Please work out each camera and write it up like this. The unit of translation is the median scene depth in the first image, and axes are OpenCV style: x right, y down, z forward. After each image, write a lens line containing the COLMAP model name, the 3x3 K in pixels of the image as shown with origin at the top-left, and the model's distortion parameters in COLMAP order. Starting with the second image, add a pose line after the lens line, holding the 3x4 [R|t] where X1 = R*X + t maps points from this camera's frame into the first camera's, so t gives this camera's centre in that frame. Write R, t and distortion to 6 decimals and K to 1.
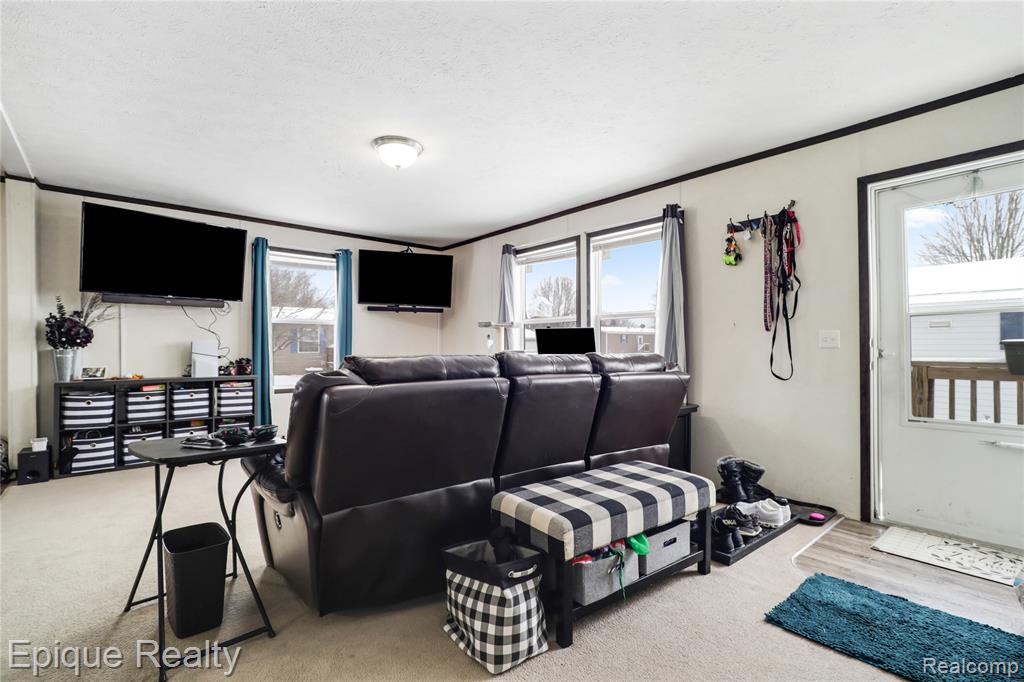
lens RADIAL K [[466.4, 0, 513.4], [0, 466.4, 344.2], [0, 0, 1]] dist [-0.020894, 0.006517]
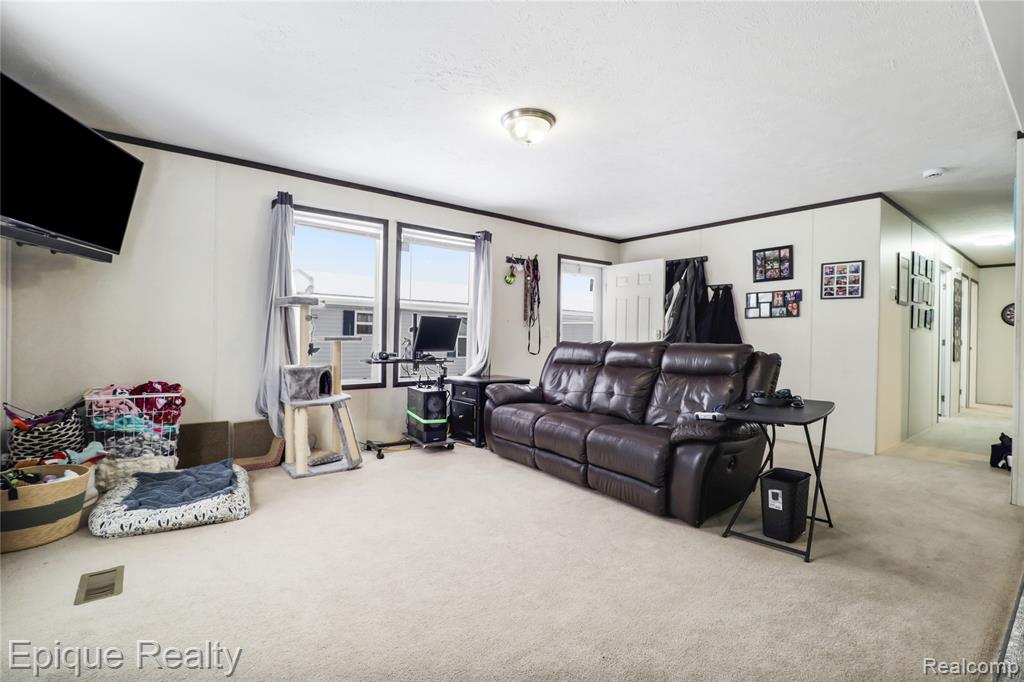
lens RADIAL K [[466.4, 0, 513.4], [0, 466.4, 344.2], [0, 0, 1]] dist [-0.020894, 0.006517]
pose [[0.037573, -0.017943, 0.999133, -1.142520], [-0.021124, 0.999601, 0.018745, 0.005767], [-0.999071, -0.021810, 0.037179, 0.950277]]
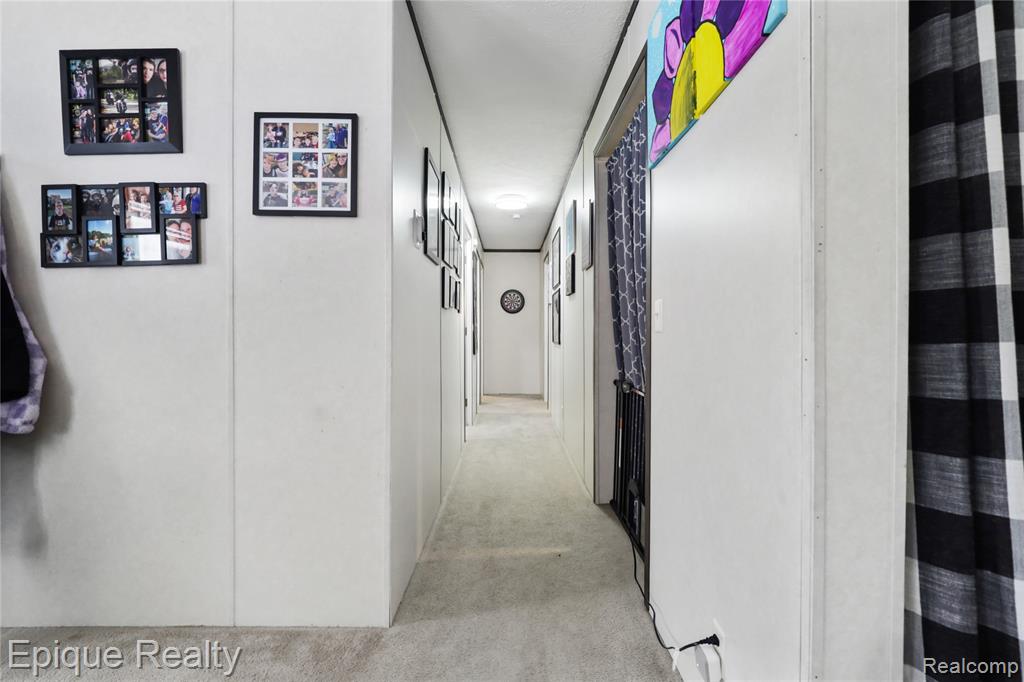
lens RADIAL K [[471.6, 0, 515.4], [0, 471.6, 338.2], [0, 0, 1]] dist [-0.022629, 0.000126]
pose [[-0.768938, -0.007511, 0.639279, -0.236194], [-0.000743, 0.999941, 0.010855, 0.000724], [-0.639323, 0.007872, -0.768898, 0.283189]]
